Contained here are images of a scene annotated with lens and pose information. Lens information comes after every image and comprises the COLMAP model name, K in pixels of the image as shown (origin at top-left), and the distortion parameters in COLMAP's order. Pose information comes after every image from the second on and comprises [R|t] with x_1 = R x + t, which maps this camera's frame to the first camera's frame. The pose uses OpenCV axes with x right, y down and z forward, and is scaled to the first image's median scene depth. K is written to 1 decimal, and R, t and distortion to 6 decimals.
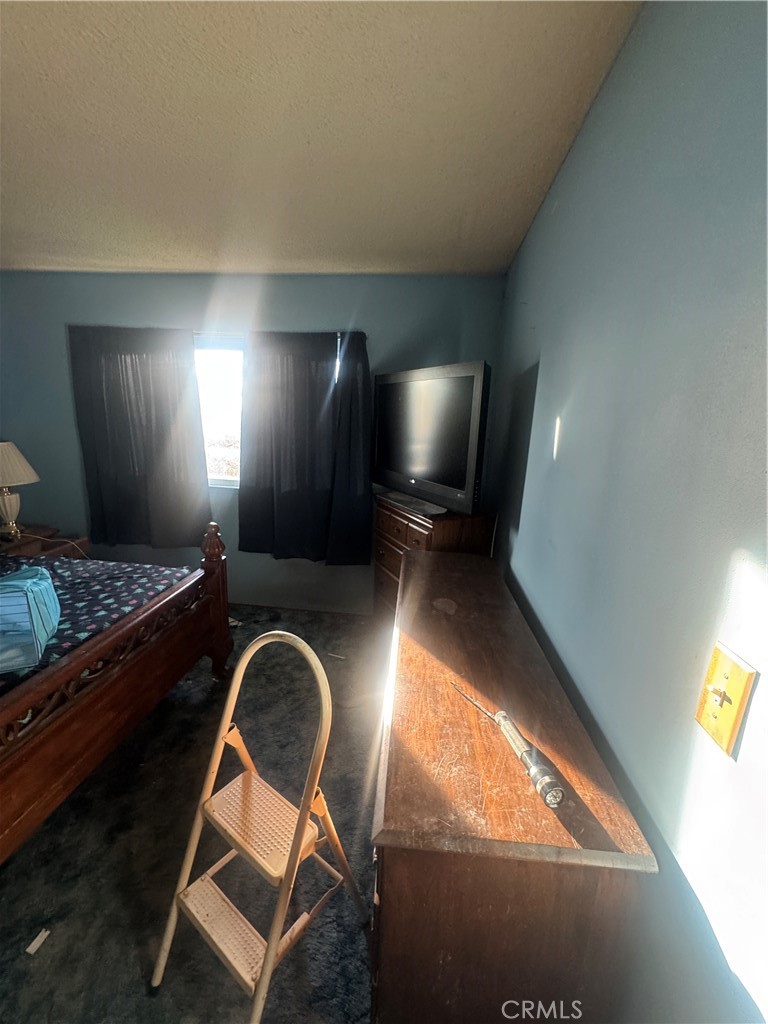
lens RADIAL K [[403.1, 0, 373.7], [0, 403.1, 502.3], [0, 0, 1]] dist [-0.004274, 0.000446]
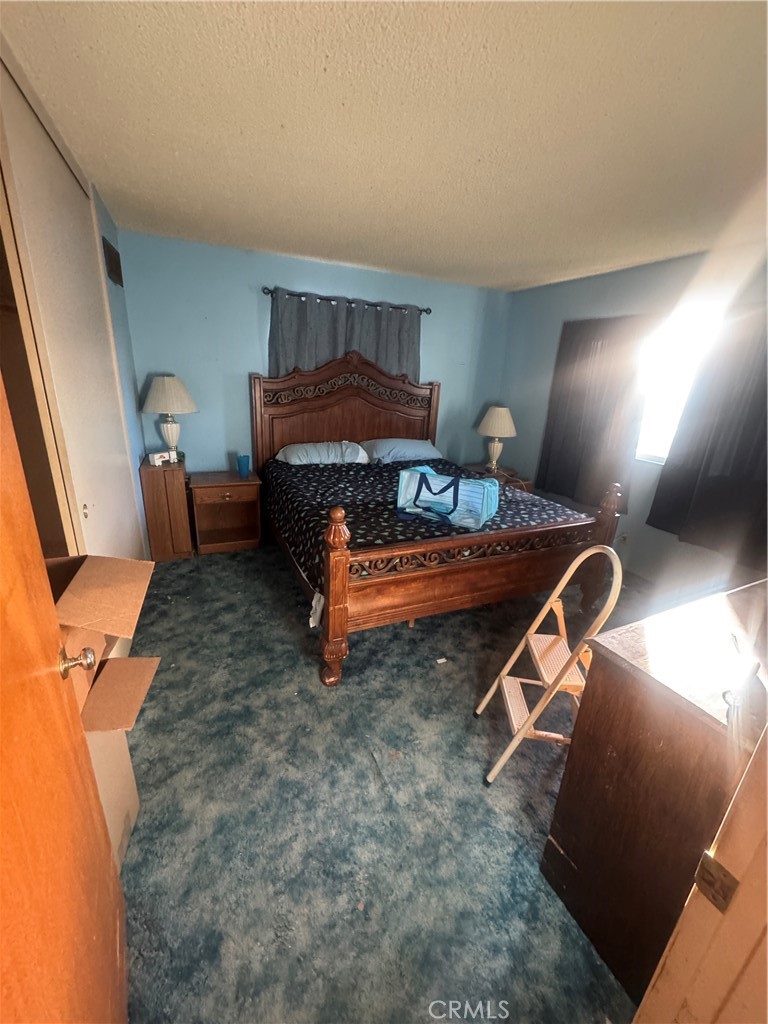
lens RADIAL K [[403.1, 0, 384.2], [0, 403.1, 504.6], [0, 0, 1]] dist [-0.004274, 0.000446]
pose [[0.502990, 0.255057, -0.825801, 0.377832], [-0.214004, 0.962466, 0.166918, 0.088656], [0.837379, 0.092767, 0.538694, -0.304280]]
